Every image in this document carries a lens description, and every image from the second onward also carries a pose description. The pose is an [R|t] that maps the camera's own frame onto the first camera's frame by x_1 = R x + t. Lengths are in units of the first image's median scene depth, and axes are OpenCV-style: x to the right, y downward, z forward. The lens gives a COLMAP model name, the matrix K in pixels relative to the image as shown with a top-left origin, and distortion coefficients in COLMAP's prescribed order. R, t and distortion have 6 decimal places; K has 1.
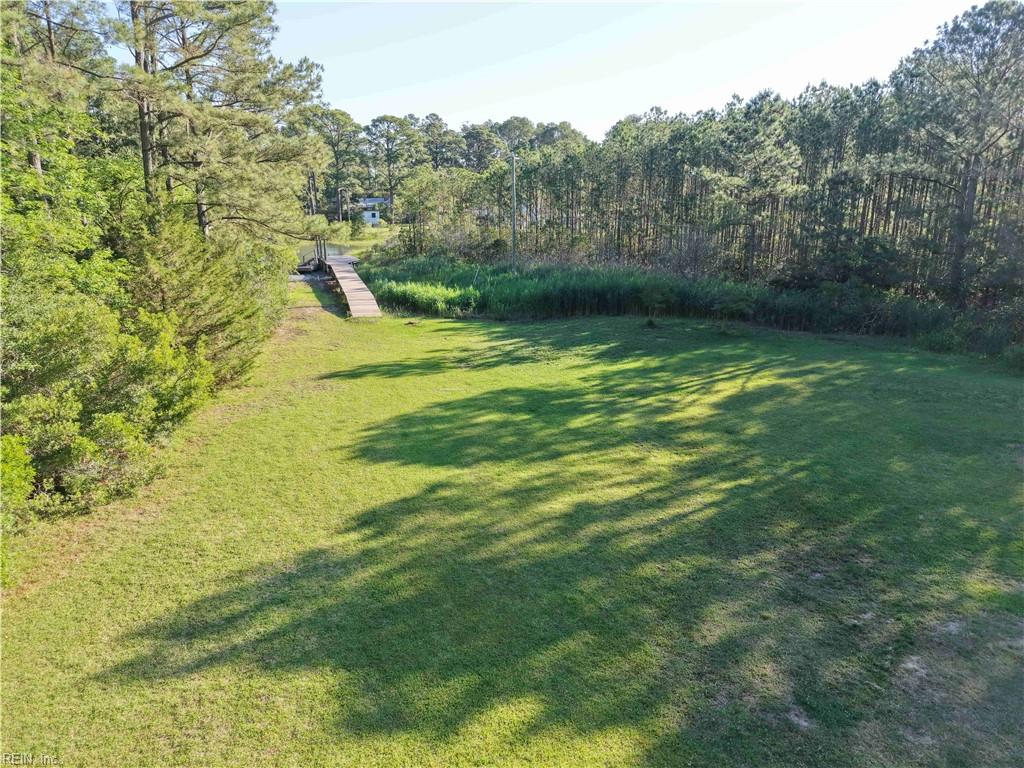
lens RADIAL K [[671.5, 0, 497.2], [0, 671.5, 385.4], [0, 0, 1]] dist [0.050711, -0.062059]
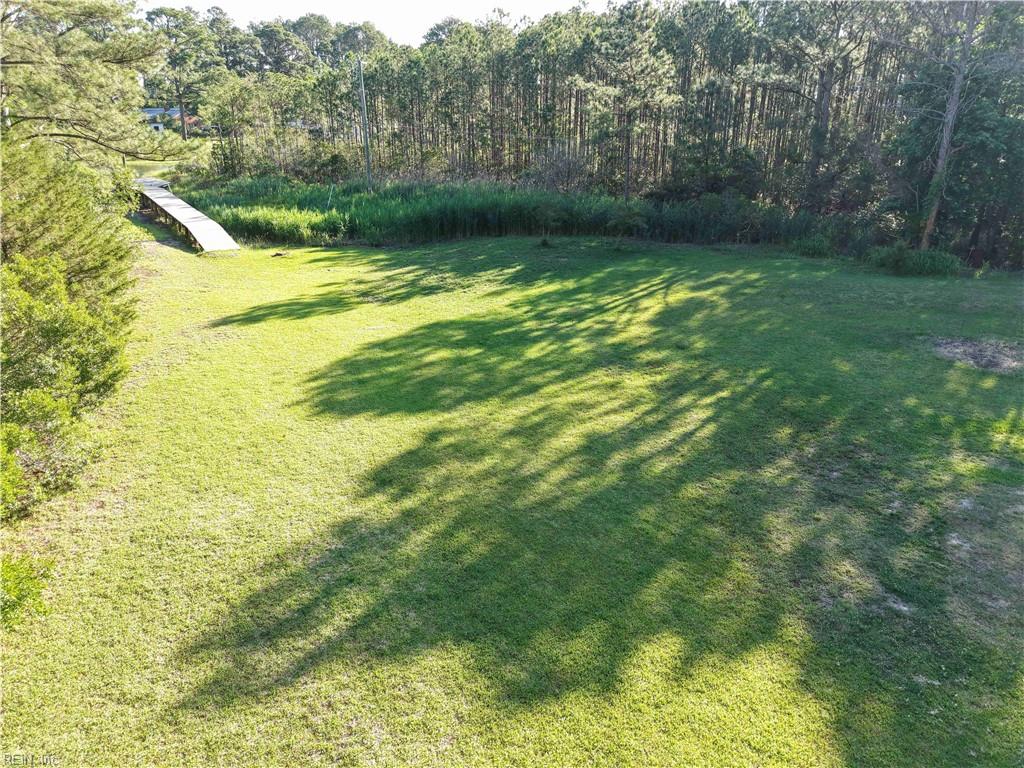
lens RADIAL K [[699.2, 0, 492.0], [0, 699.2, 385.9], [0, 0, 1]] dist [0.045747, -0.069813]
pose [[0.964029, -0.097833, 0.247137, -0.169259], [0.071404, 0.990940, 0.113749, -0.012670], [-0.256026, -0.092010, 0.962281, 0.044541]]
